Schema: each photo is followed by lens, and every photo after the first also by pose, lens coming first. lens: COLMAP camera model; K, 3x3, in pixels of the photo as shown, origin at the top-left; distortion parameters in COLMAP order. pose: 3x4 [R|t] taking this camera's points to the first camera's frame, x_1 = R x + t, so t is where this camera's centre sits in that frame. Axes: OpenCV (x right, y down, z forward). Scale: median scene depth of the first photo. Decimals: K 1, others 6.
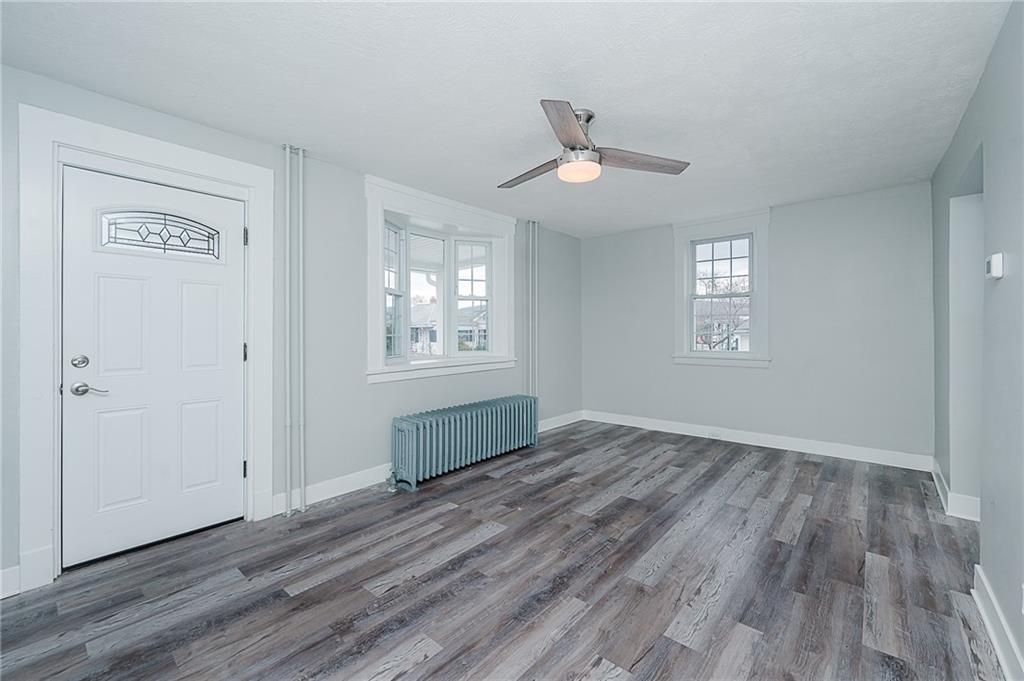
lens RADIAL K [[423.7, 0, 513.4], [0, 423.7, 331.3], [0, 0, 1]] dist [0.000242, 0.000035]
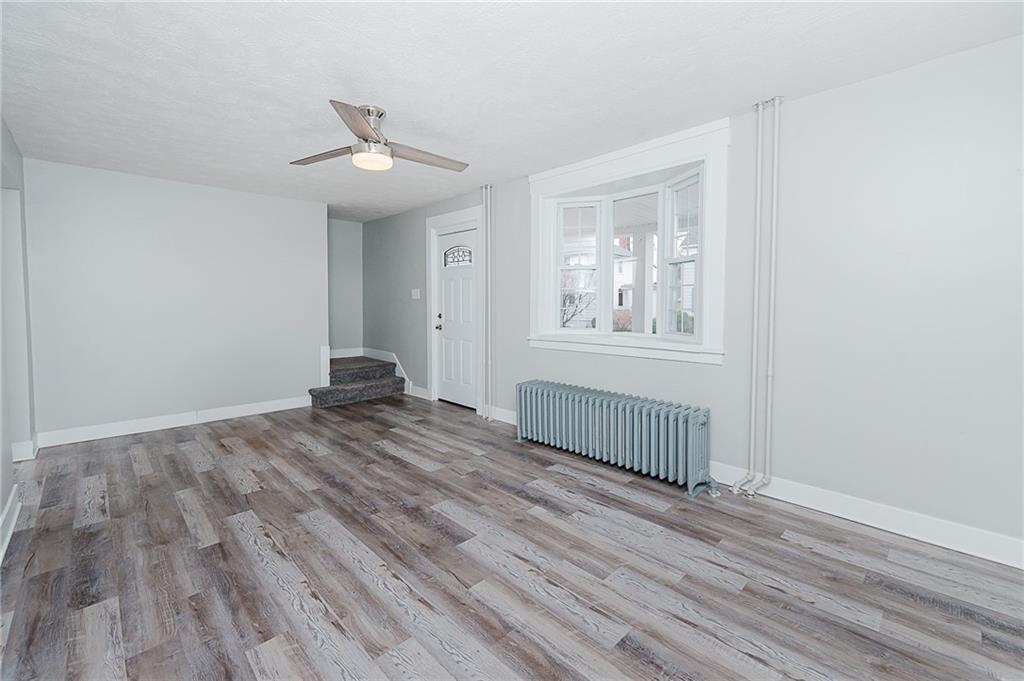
lens RADIAL K [[433.4, 0, 512.5], [0, 433.4, 316.3], [0, 0, 1]] dist [-0.000332, 0.000039]
pose [[-0.087279, 0.034435, -0.995589, 1.121058], [-0.002634, 0.999391, 0.034798, -0.011238], [0.996180, 0.005660, -0.087135, 1.296503]]
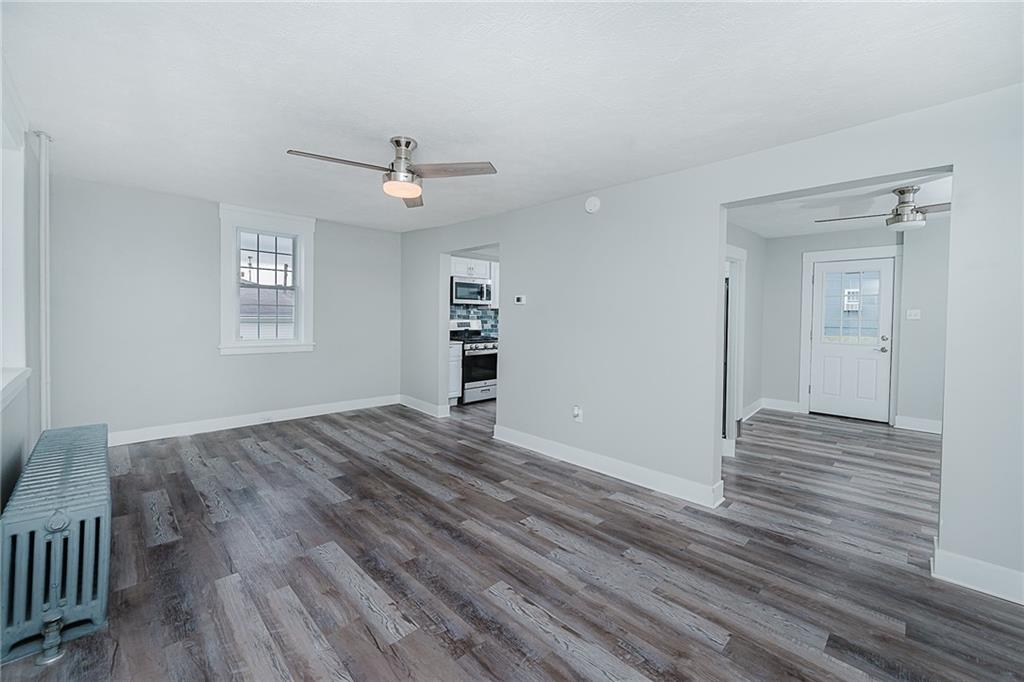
lens RADIAL K [[413.1, 0, 510.7], [0, 413.1, 333.7], [0, 0, 1]] dist [-0.002464, -0.000373]
pose [[0.087032, -0.034875, 0.995595, -0.831508], [-0.014338, 0.999240, 0.036256, -0.023406], [-0.996102, -0.017430, 0.086466, 0.532734]]
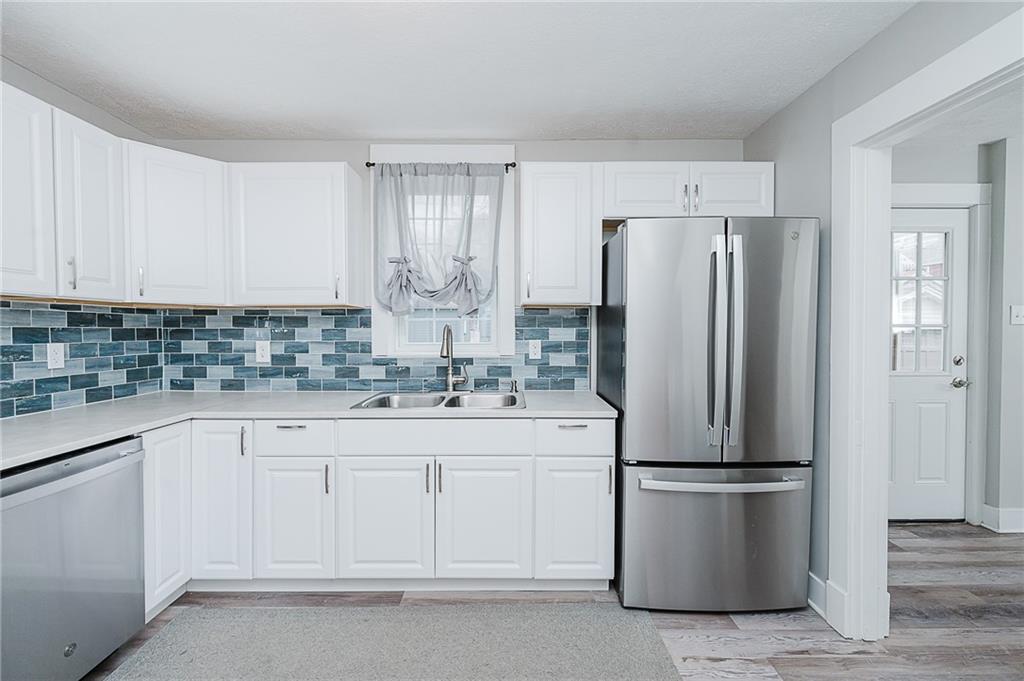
lens RADIAL K [[442.5, 0, 513.1], [0, 442.5, 336.6], [0, 0, 1]] dist [-0.002087, -0.000345]
pose [[-0.653332, -0.006189, 0.757046, 1.045830], [0.004340, 0.999920, 0.011920, -0.034376], [-0.757059, 0.011073, -0.653253, 0.490802]]
